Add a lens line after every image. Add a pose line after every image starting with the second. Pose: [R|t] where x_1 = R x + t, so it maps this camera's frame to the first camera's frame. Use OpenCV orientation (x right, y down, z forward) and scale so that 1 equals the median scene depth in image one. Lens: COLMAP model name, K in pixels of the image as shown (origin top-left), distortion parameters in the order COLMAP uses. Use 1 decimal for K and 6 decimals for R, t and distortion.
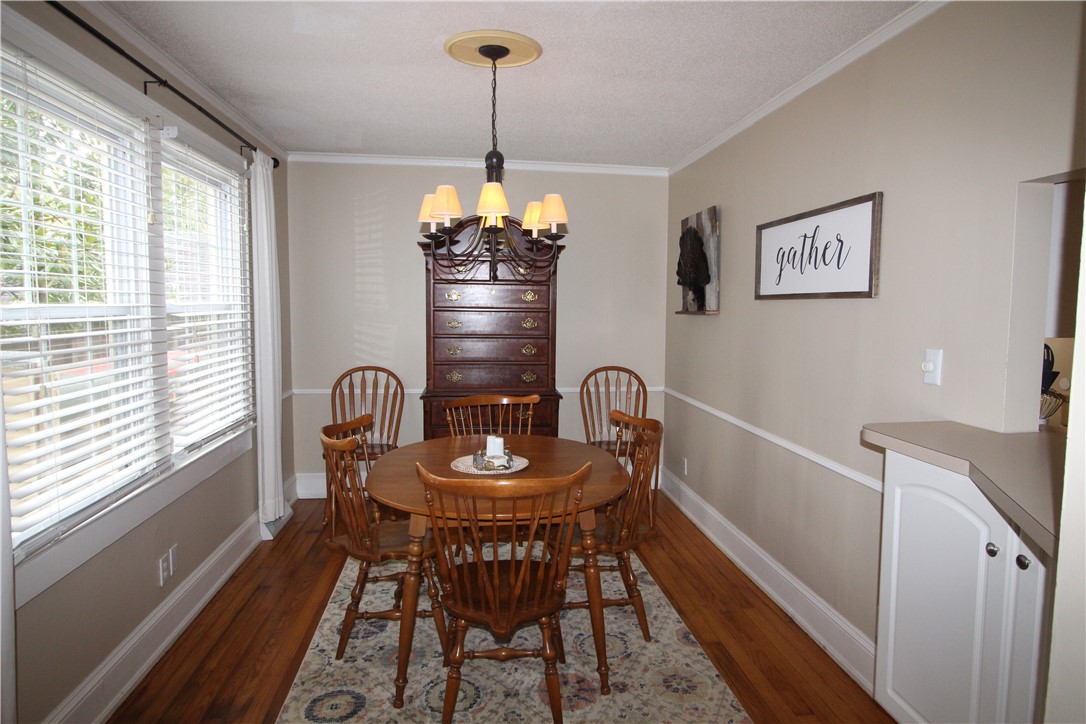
lens RADIAL K [[648.0, 0, 545.4], [0, 648.0, 347.8], [0, 0, 1]] dist [-0.000286, -0.001544]
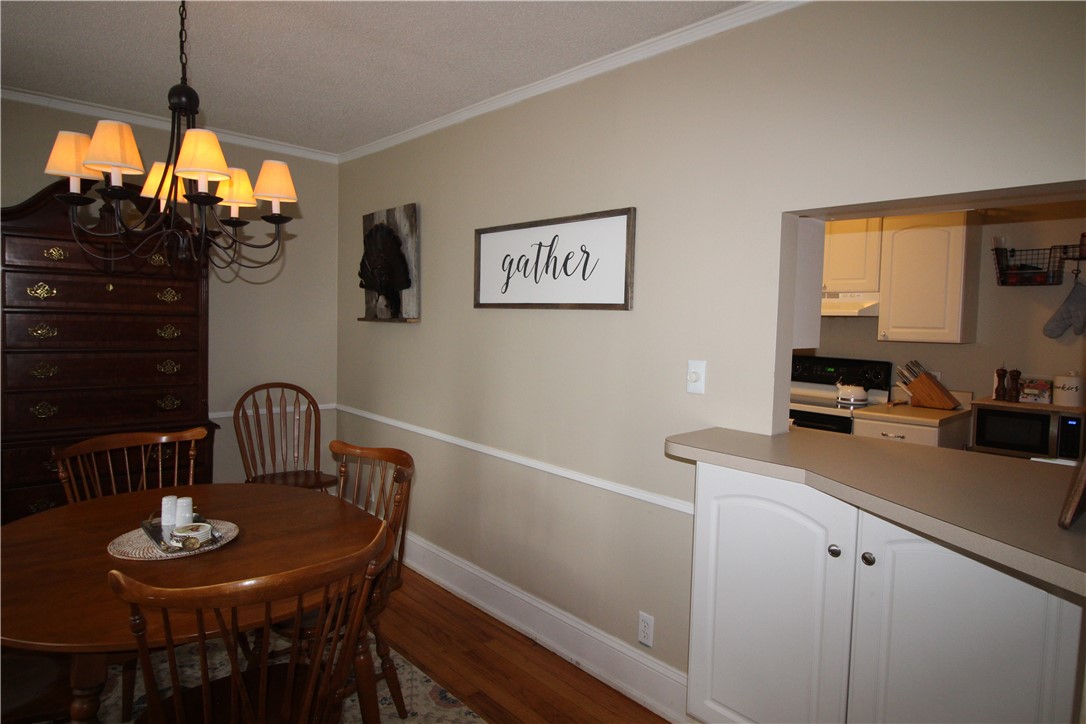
lens RADIAL K [[648.0, 0, 545.4], [0, 648.0, 347.8], [0, 0, 1]] dist [-0.000286, -0.001544]
pose [[0.811164, -0.013540, 0.584662, -0.160855], [0.017062, 0.999854, -0.000516, -0.015944], [-0.584570, 0.010394, 0.811277, 0.201195]]
